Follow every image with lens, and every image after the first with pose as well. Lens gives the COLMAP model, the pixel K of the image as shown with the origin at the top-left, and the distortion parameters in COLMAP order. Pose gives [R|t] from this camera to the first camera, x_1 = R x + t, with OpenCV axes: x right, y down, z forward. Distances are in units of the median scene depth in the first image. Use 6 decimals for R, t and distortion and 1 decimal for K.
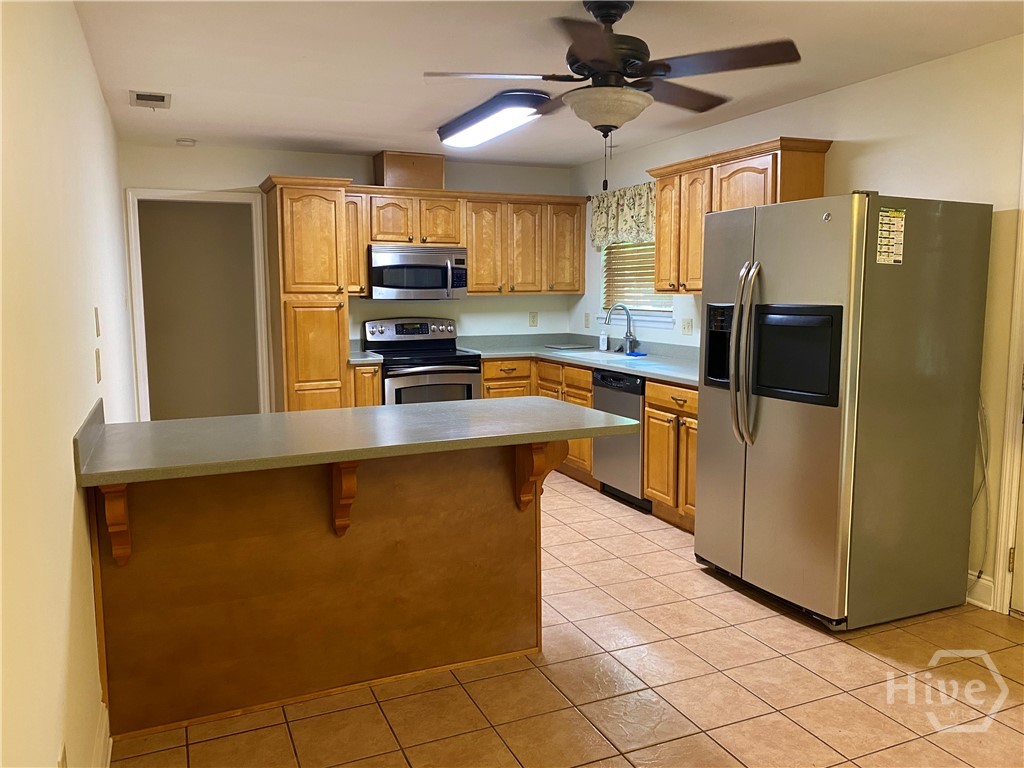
lens RADIAL K [[788.5, 0, 513.7], [0, 788.5, 384.6], [0, 0, 1]] dist [0.010988, -0.007399]
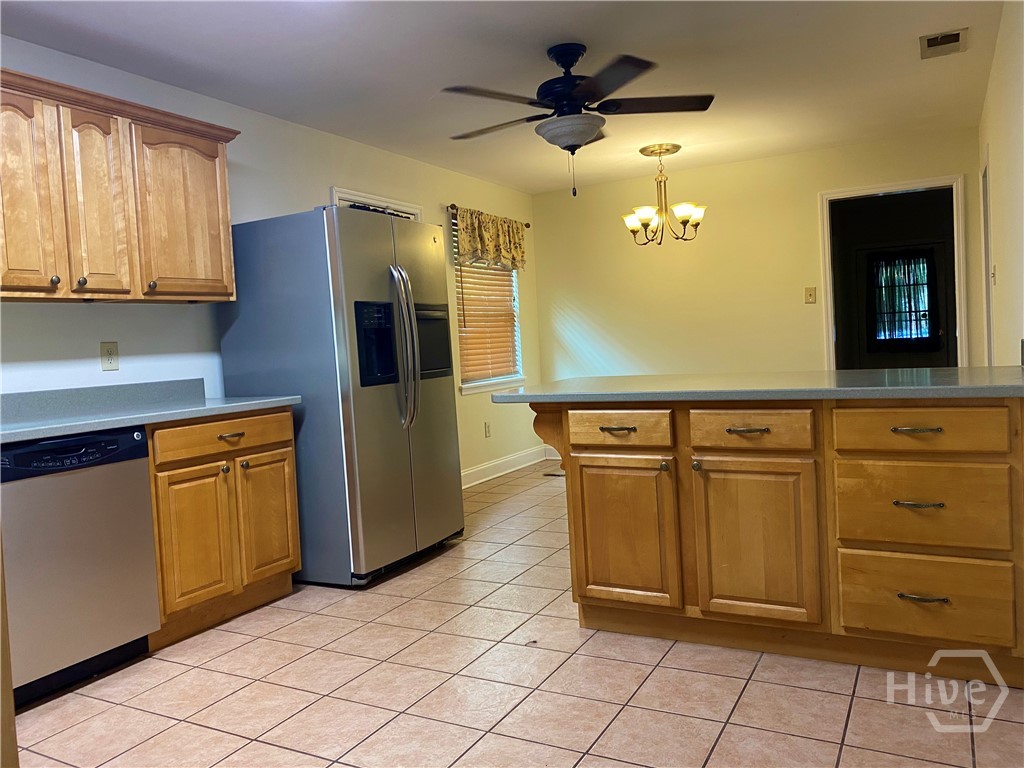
lens RADIAL K [[788.5, 0, 511.2], [0, 788.5, 380.7], [0, 0, 1]] dist [0.010988, -0.007399]
pose [[-0.627097, 0.000392, 0.778941, -0.535646], [0.150327, 0.981262, 0.120529, -0.082534], [-0.764298, 0.192679, -0.615405, 1.269781]]
